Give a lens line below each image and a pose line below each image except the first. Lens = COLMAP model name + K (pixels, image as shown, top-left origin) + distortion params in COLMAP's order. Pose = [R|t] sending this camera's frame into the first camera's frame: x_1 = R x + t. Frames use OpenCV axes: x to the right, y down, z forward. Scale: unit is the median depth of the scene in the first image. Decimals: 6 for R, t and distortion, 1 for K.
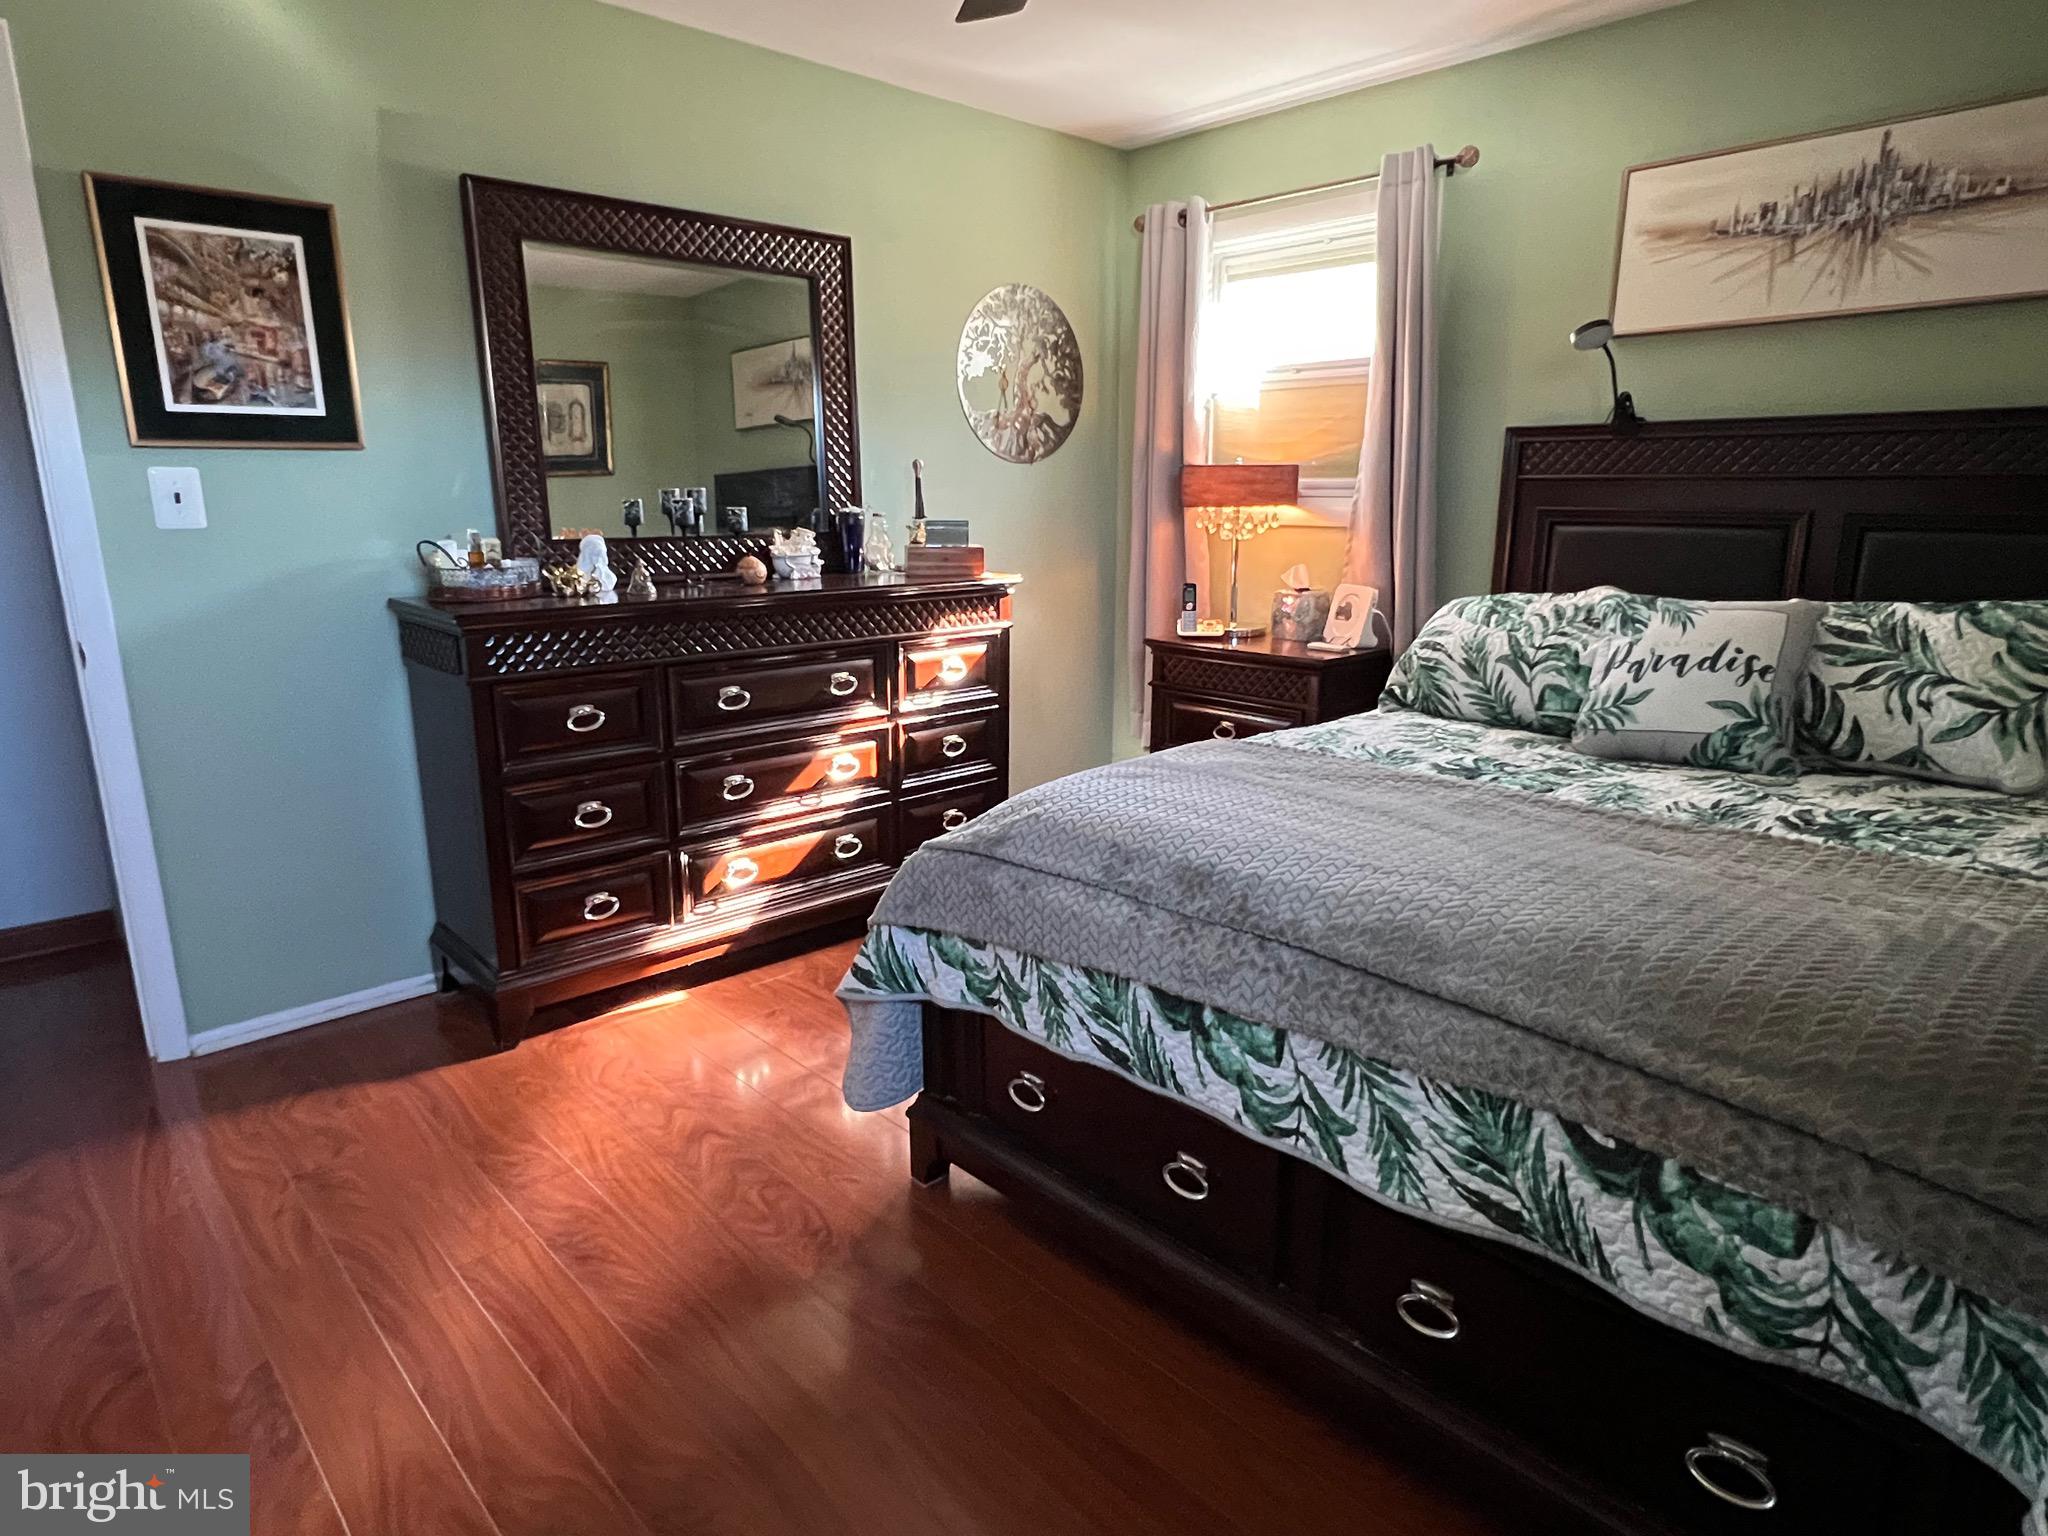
lens RADIAL K [[1179.1, 0, 1022.1], [0, 1179.1, 772.2], [0, 0, 1]] dist [-0.002600, -0.000790]
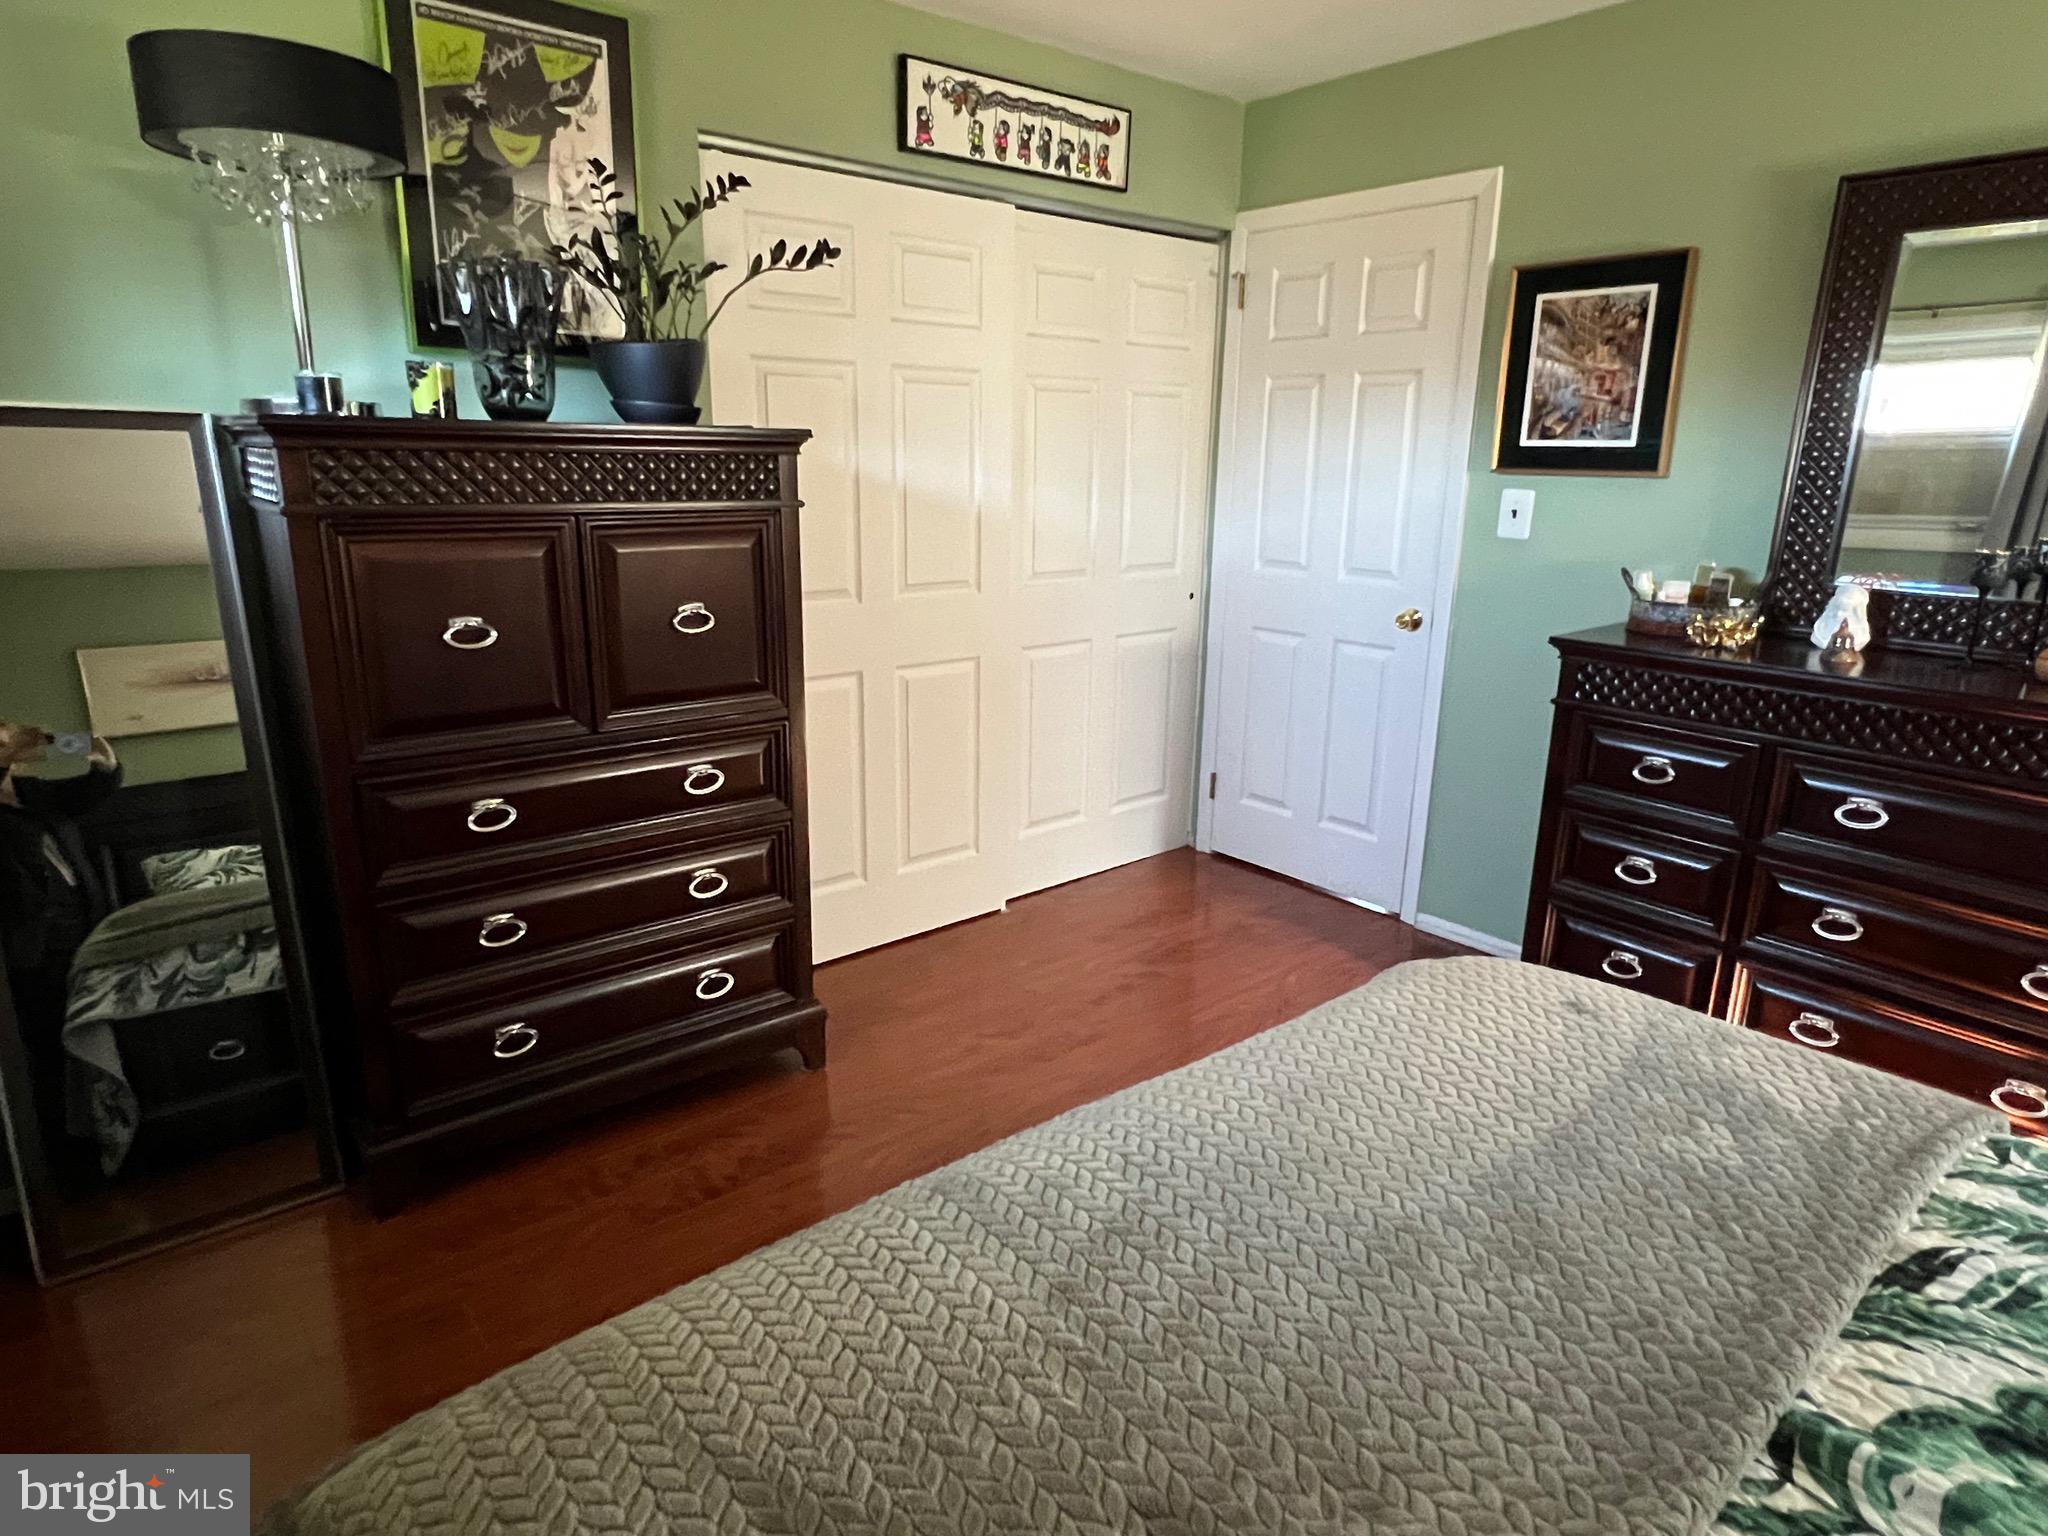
lens RADIAL K [[1179.1, 0, 1022.9], [0, 1179.1, 760.8], [0, 0, 1]] dist [-0.002600, -0.000790]
pose [[-0.064270, 0.257160, -0.964229, 0.596797], [-0.250857, 0.931038, 0.265028, -0.188417], [0.965888, 0.258917, 0.004672, 0.550458]]
